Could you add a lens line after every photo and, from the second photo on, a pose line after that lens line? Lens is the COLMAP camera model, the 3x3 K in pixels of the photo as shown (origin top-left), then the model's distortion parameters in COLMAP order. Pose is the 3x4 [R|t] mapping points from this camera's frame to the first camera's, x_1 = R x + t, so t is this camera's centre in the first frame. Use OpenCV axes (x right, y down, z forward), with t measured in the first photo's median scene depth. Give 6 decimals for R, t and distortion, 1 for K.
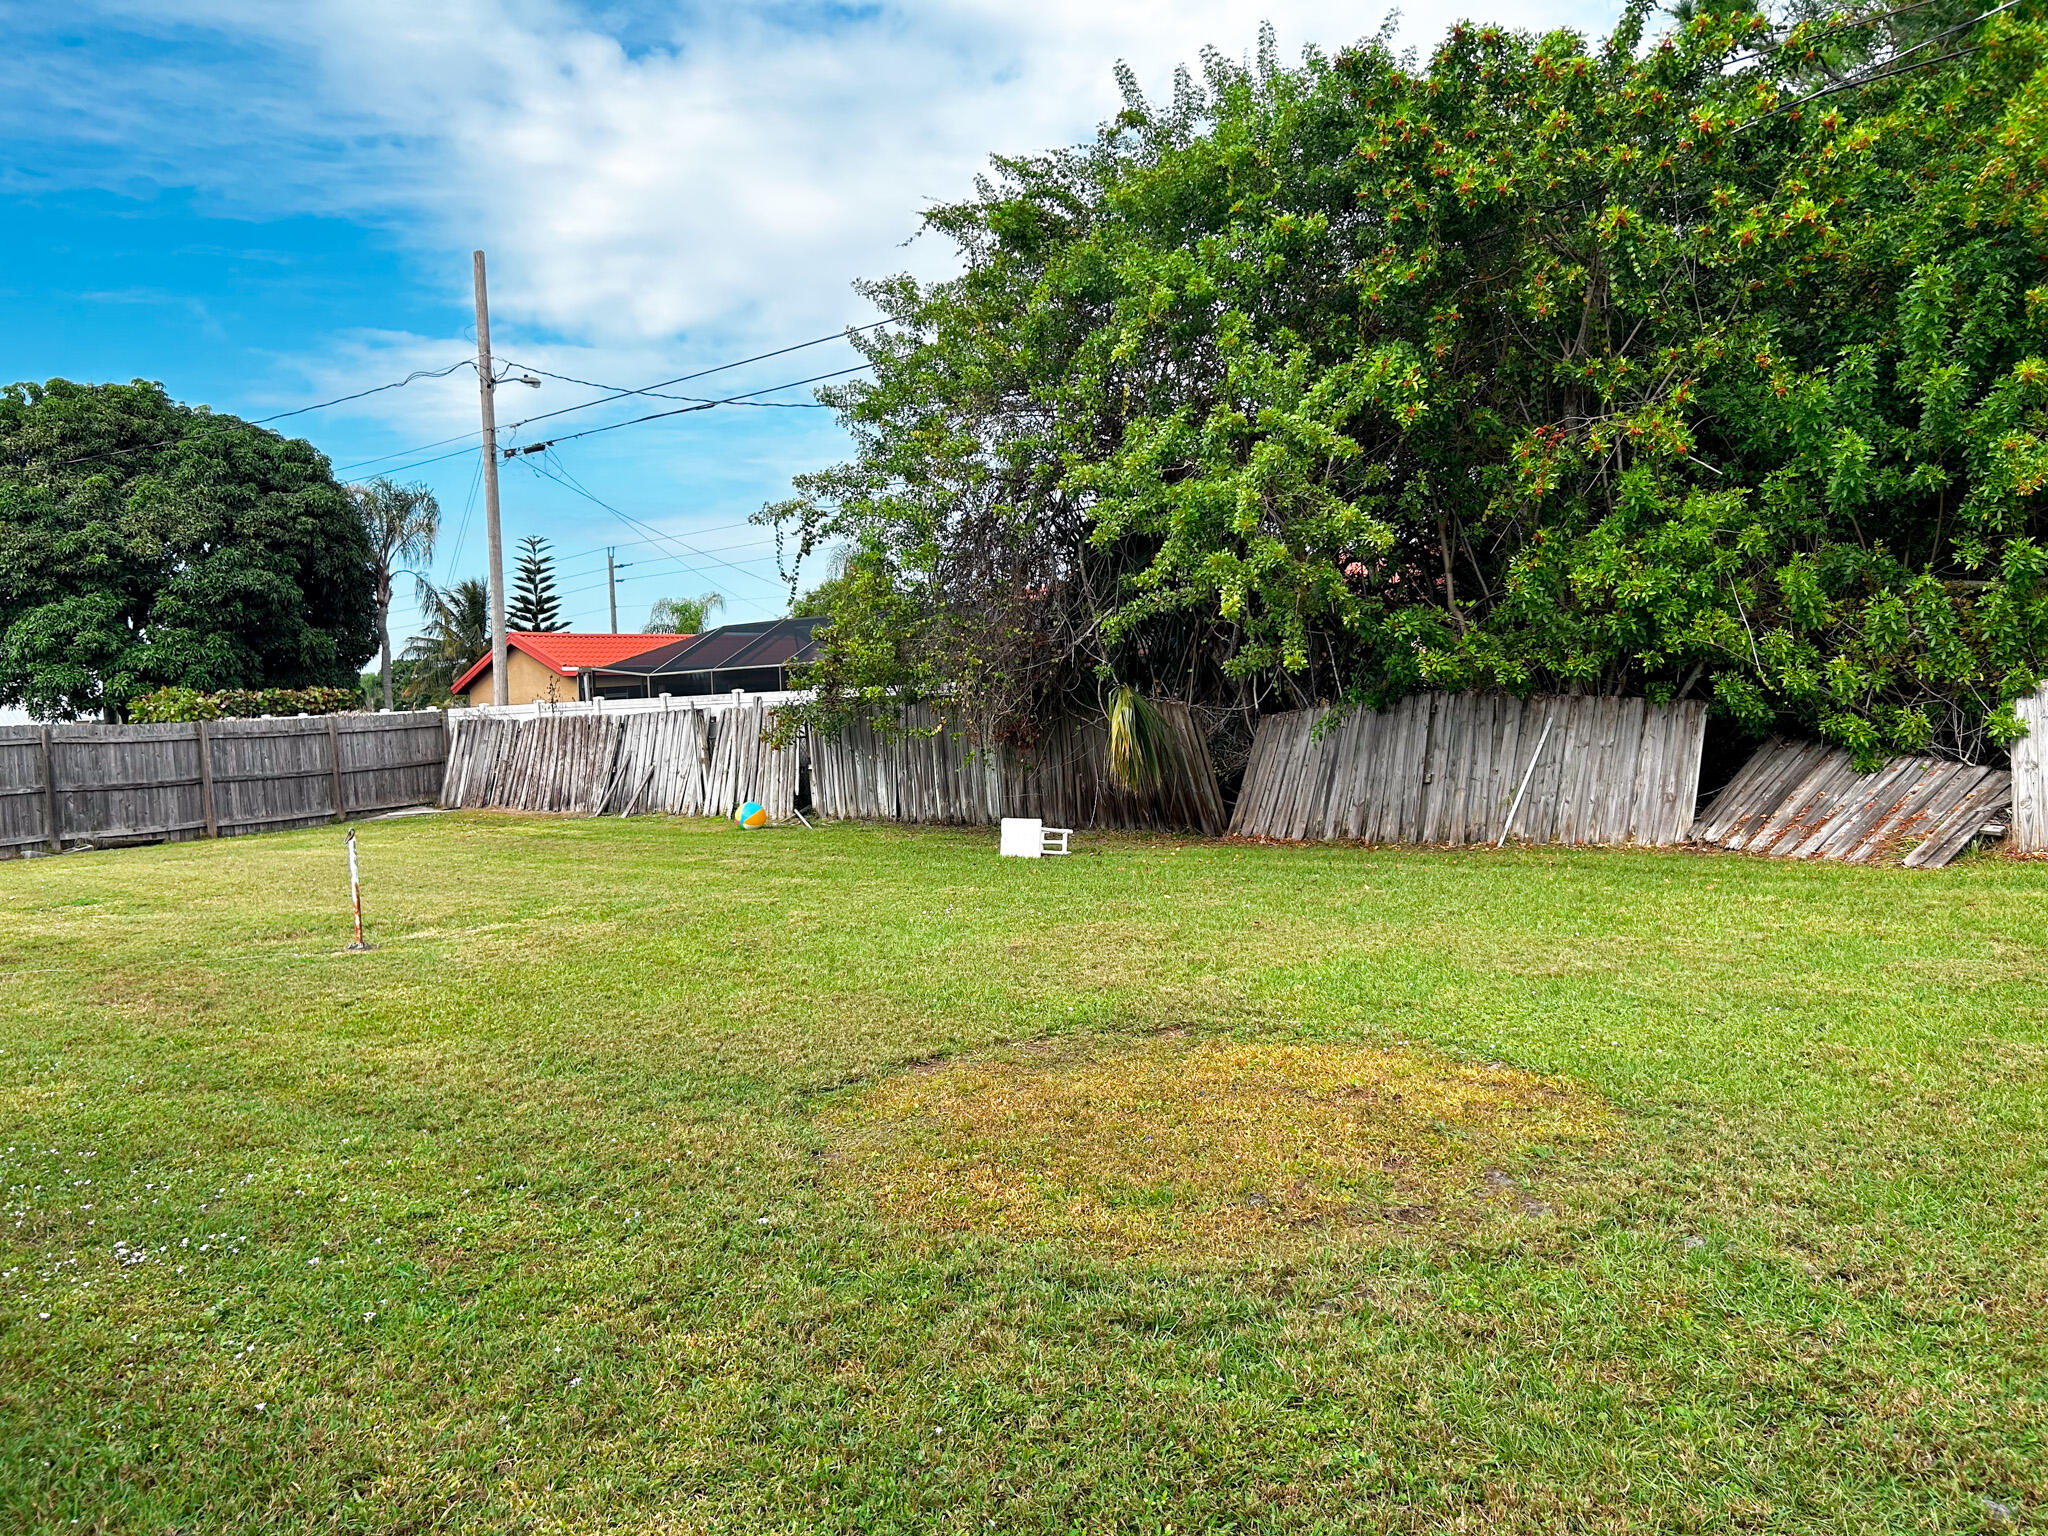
lens RADIAL K [[1557.1, 0, 1029.3], [0, 1557.1, 756.3], [0, 0, 1]] dist [0.030002, -0.004501]
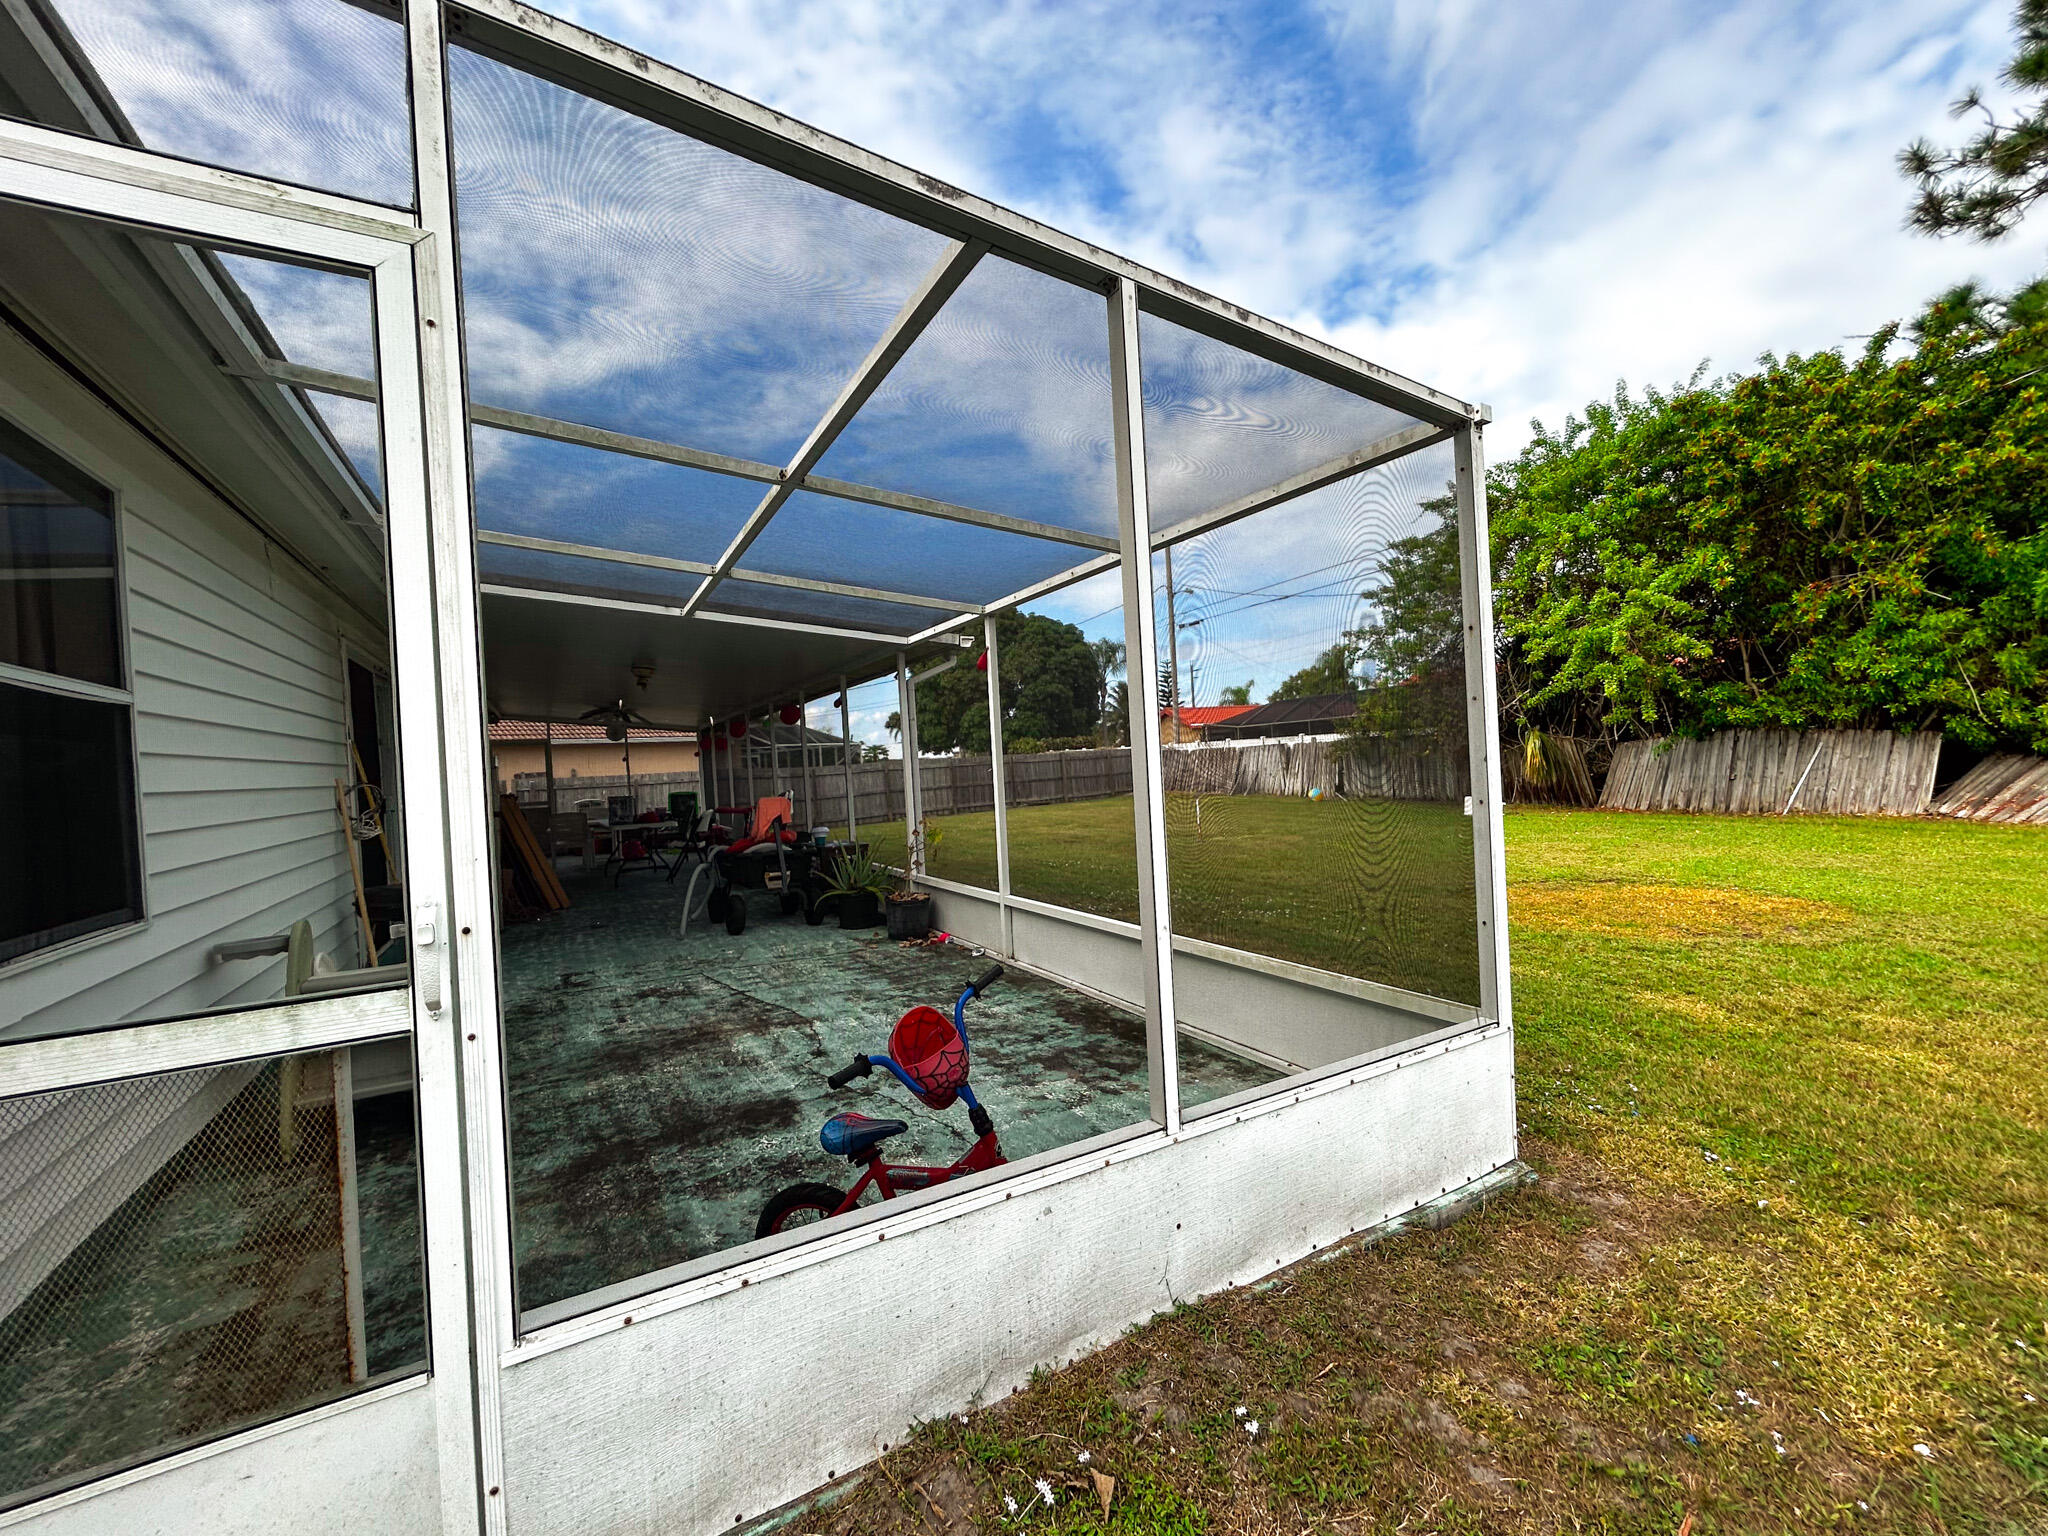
lens RADIAL K [[832.3, 0, 1016.0], [0, 832.3, 767.8], [0, 0, 1]] dist [-0.000325, 0.000411]
pose [[0.900895, -0.003784, -0.434021, -0.070164], [0.004195, 0.999991, -0.000010, 0.000118], [0.434017, -0.001812, 0.900903, -0.217528]]
